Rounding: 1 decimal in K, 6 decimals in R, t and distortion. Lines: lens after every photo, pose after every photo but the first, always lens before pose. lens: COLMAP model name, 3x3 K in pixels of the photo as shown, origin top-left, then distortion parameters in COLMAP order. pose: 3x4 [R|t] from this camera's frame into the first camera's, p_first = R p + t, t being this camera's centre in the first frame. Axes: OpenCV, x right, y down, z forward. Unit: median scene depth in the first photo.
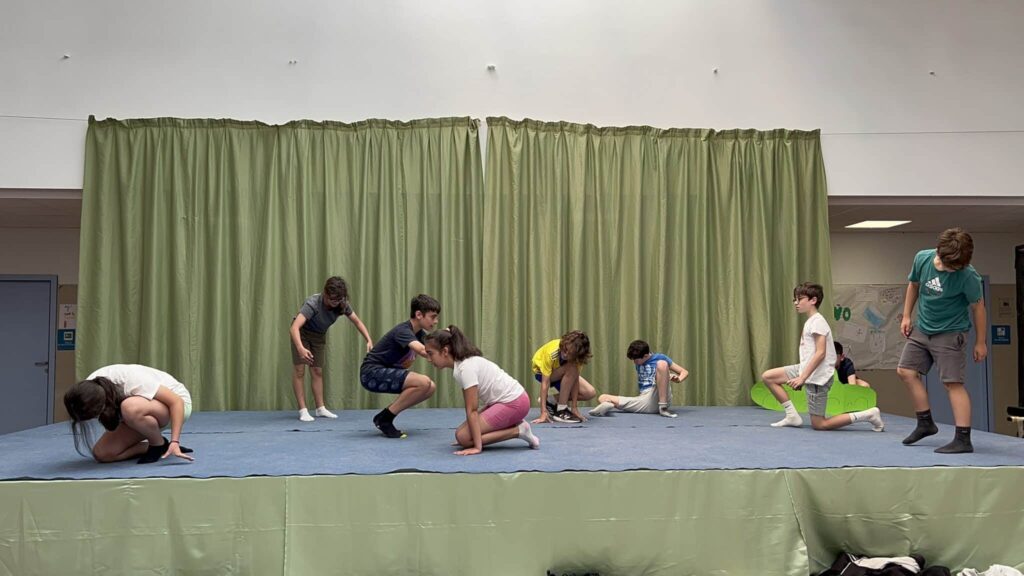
lens RADIAL K [[915.1, 0, 509.3], [0, 915.1, 293.0], [0, 0, 1]] dist [0.073105, -0.114235]
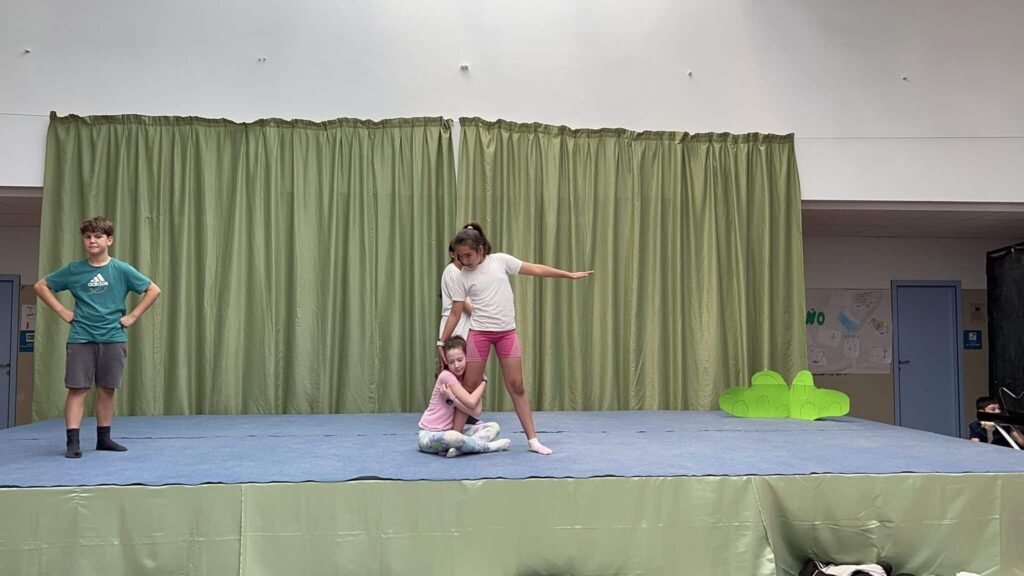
lens RADIAL K [[915.1, 0, 516.8], [0, 915.1, 292.6], [0, 0, 1]] dist [0.073105, -0.114235]
pose [[0.999611, 0.005327, 0.027389, 0.011047], [-0.005251, 0.999982, -0.002846, -0.000729], [-0.027404, 0.002701, 0.999621, 0.011684]]
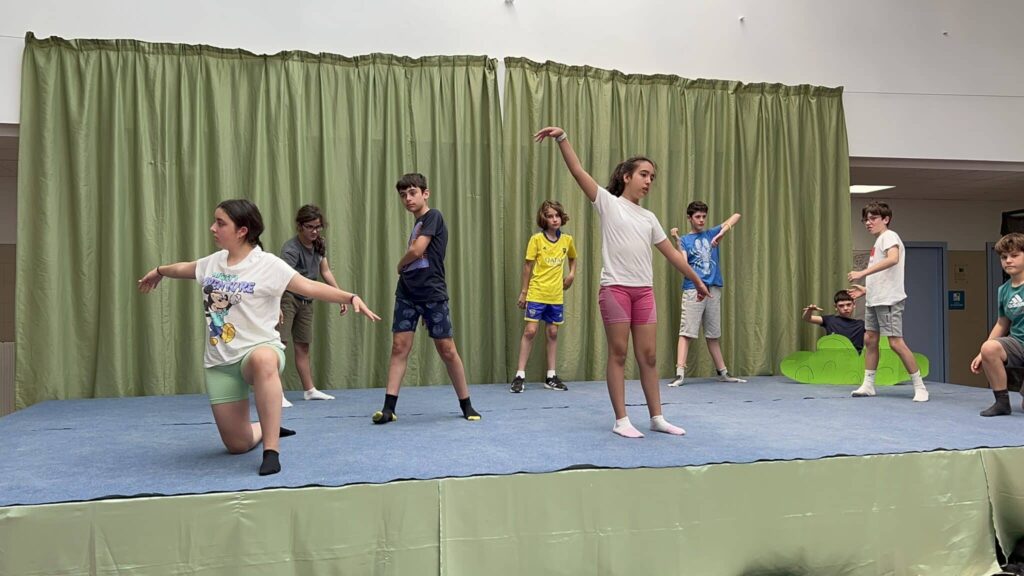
lens RADIAL K [[915.1, 0, 510.6], [0, 915.1, 290.1], [0, 0, 1]] dist [0.073105, -0.114235]
pose [[0.982088, -0.002307, 0.188411, -0.191282], [-0.003547, 0.999521, 0.030730, 0.005948], [-0.188391, -0.030848, 0.981609, 0.122774]]
